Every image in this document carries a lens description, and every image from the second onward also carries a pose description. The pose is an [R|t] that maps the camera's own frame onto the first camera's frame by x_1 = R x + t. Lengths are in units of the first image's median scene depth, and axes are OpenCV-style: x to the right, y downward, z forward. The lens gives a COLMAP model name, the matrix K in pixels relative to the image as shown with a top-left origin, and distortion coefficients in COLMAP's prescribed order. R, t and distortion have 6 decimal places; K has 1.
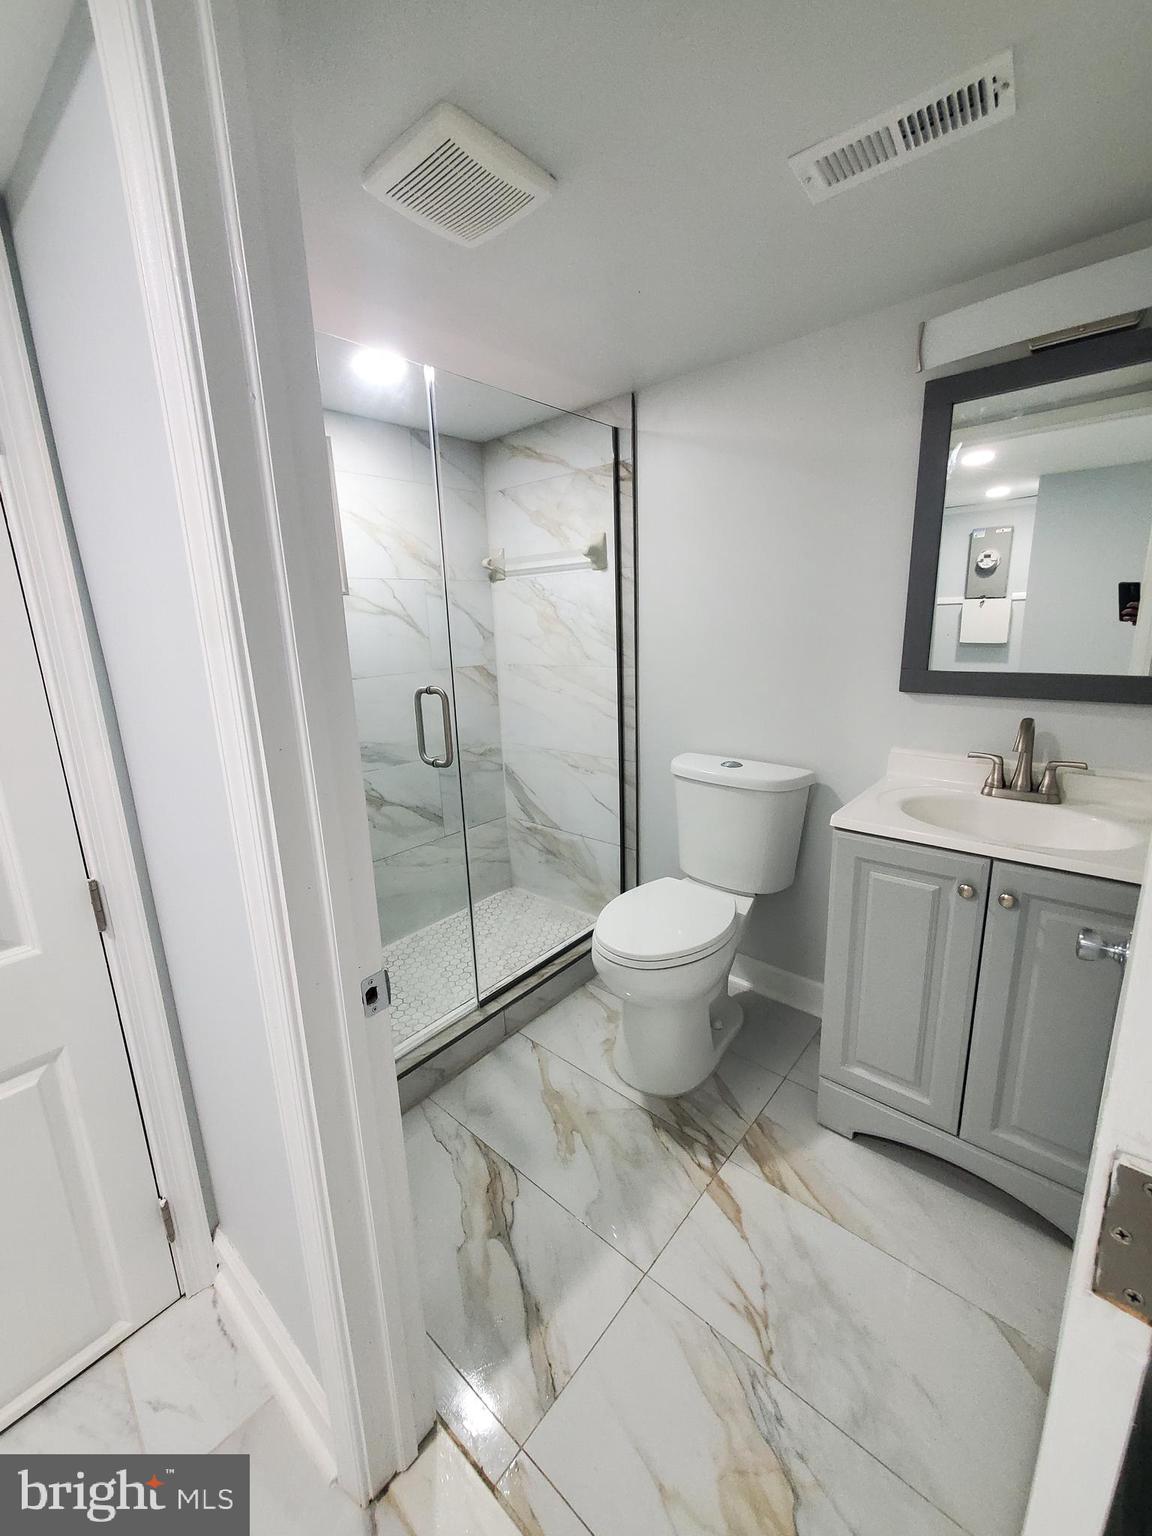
lens RADIAL K [[618.6, 0, 552.7], [0, 618.6, 765.0], [0, 0, 1]] dist [0.001083, -0.000010]
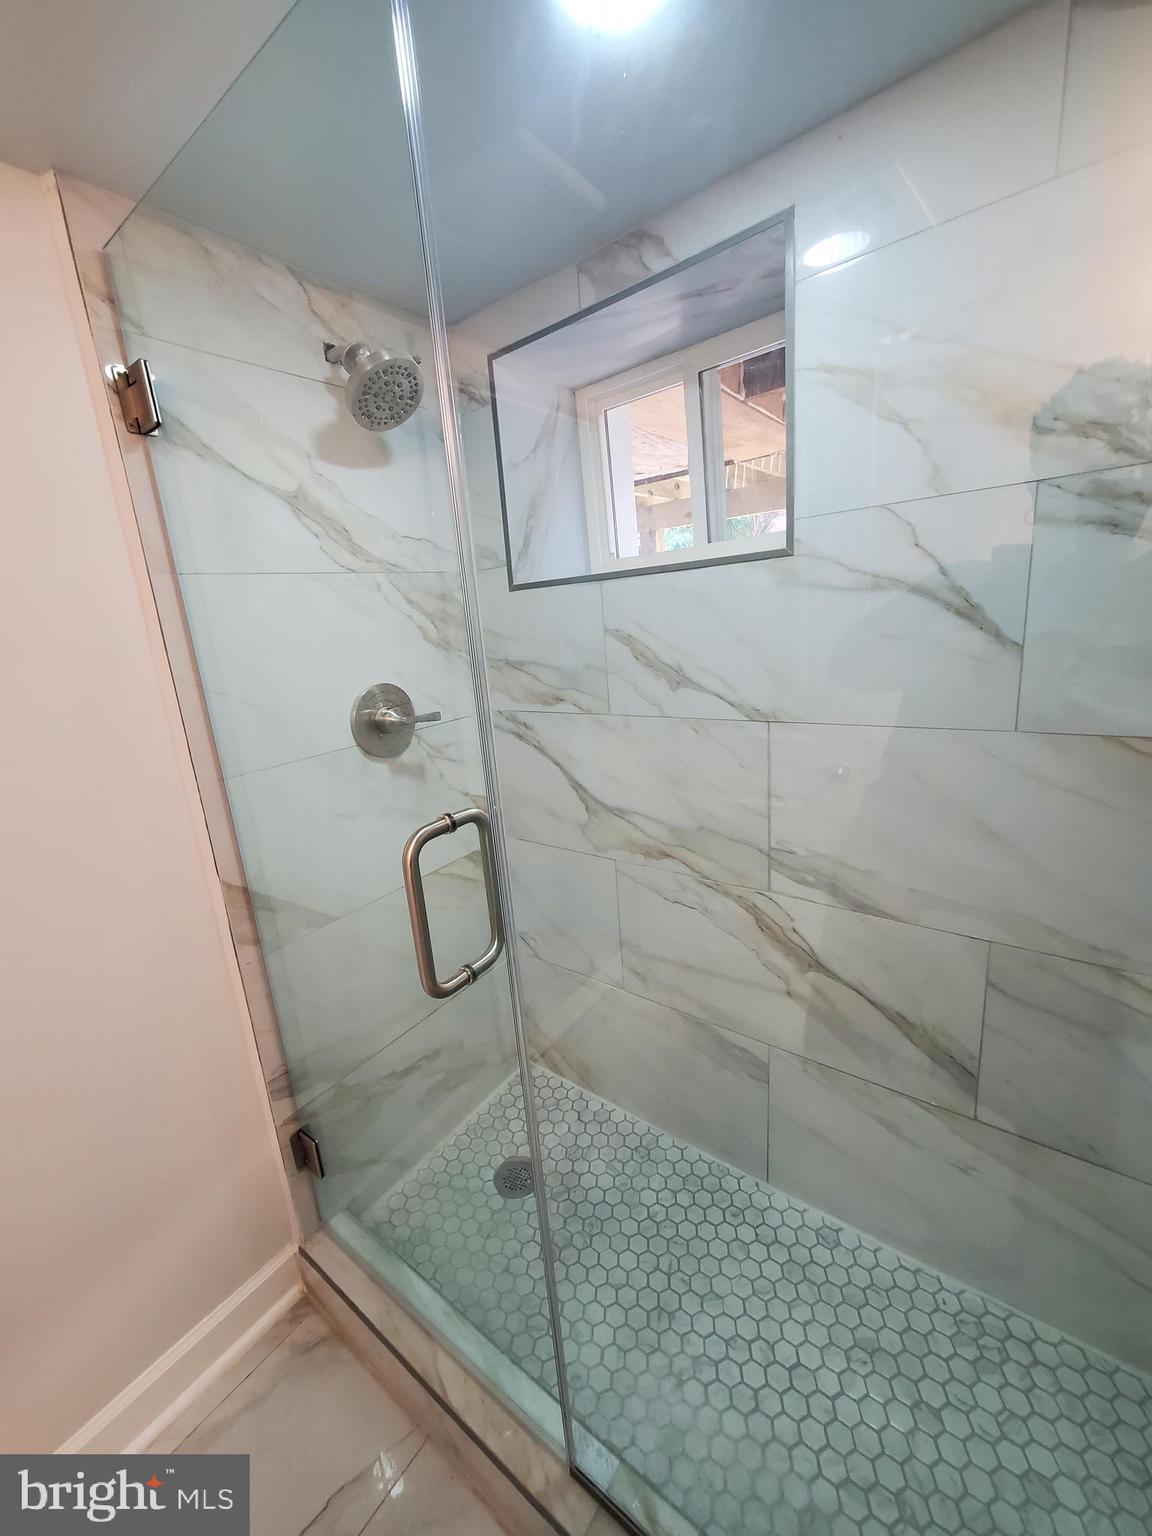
lens RADIAL K [[612.1, 0, 553.1], [0, 612.1, 759.8], [0, 0, 1]] dist [0.000255, -0.000974]
pose [[0.078144, 0.268071, -0.960225, 0.148150], [-0.143554, 0.956158, 0.255254, -0.198463], [0.986552, 0.117897, 0.113201, 0.712397]]
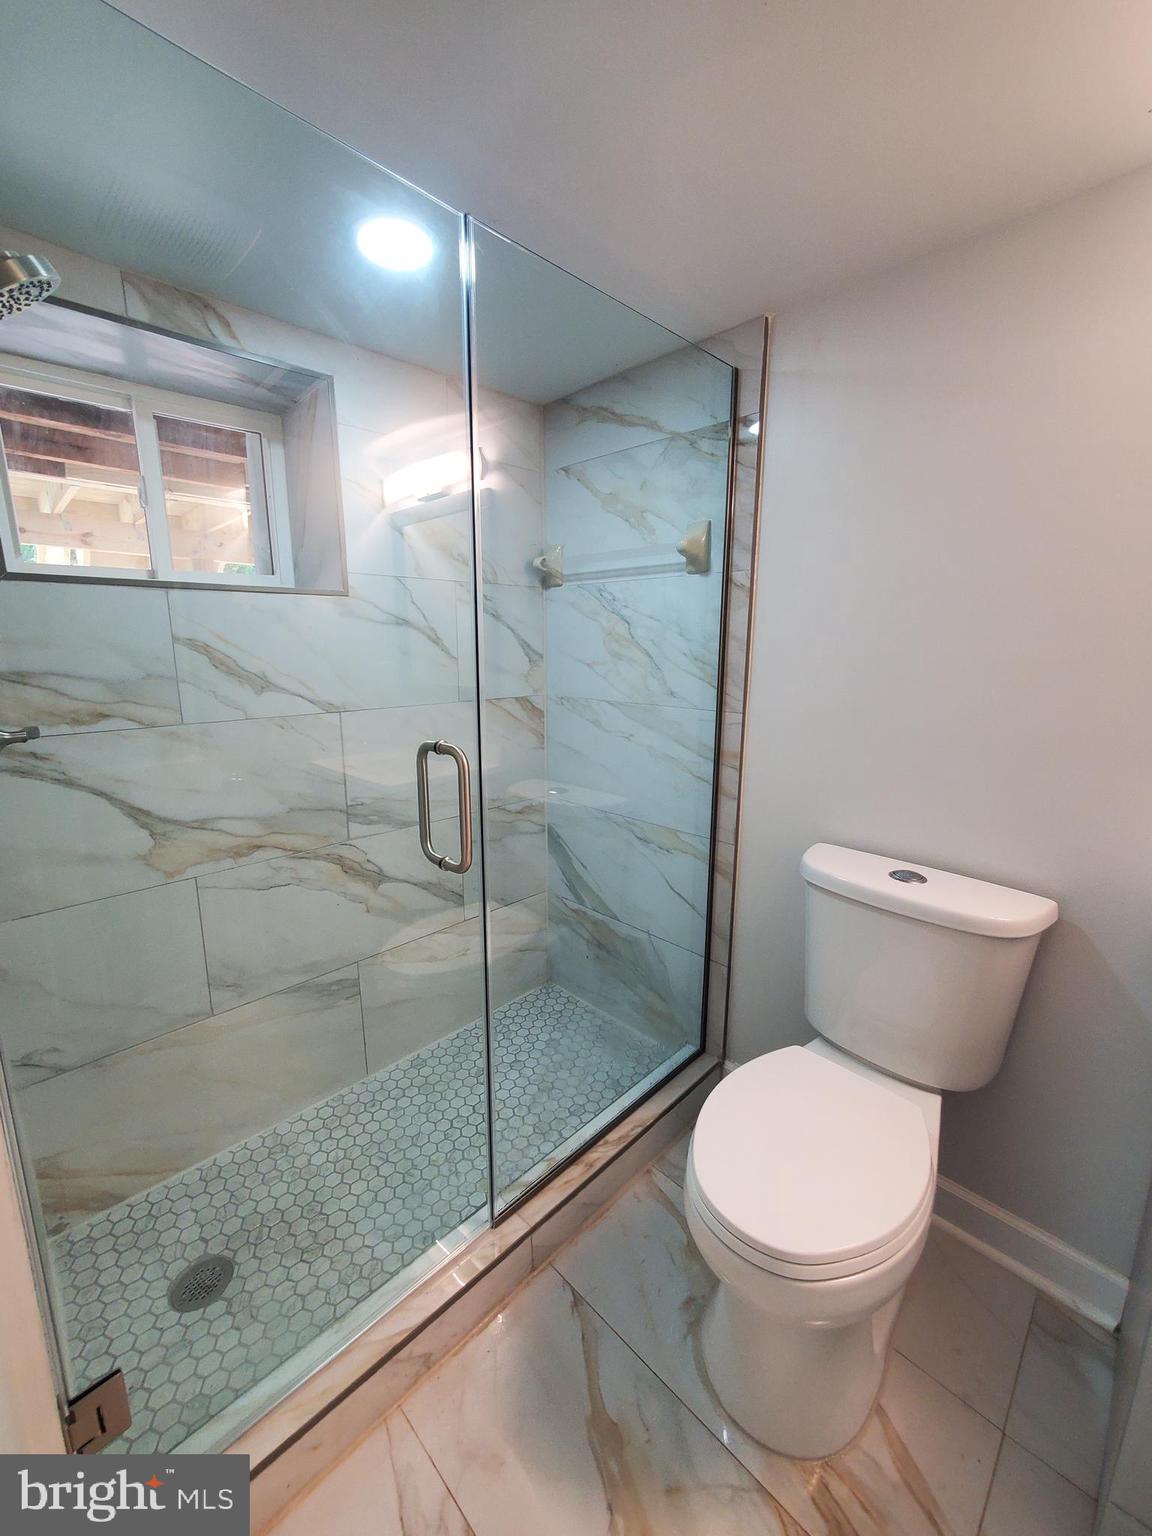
lens RADIAL K [[612.1, 0, 553.1], [0, 612.1, 759.8], [0, 0, 1]] dist [0.000255, -0.000974]
pose [[0.996928, 0.049727, -0.060513, -0.034575], [-0.051923, 0.998028, -0.035275, -0.065224], [0.058639, 0.038308, 0.997544, 0.282198]]
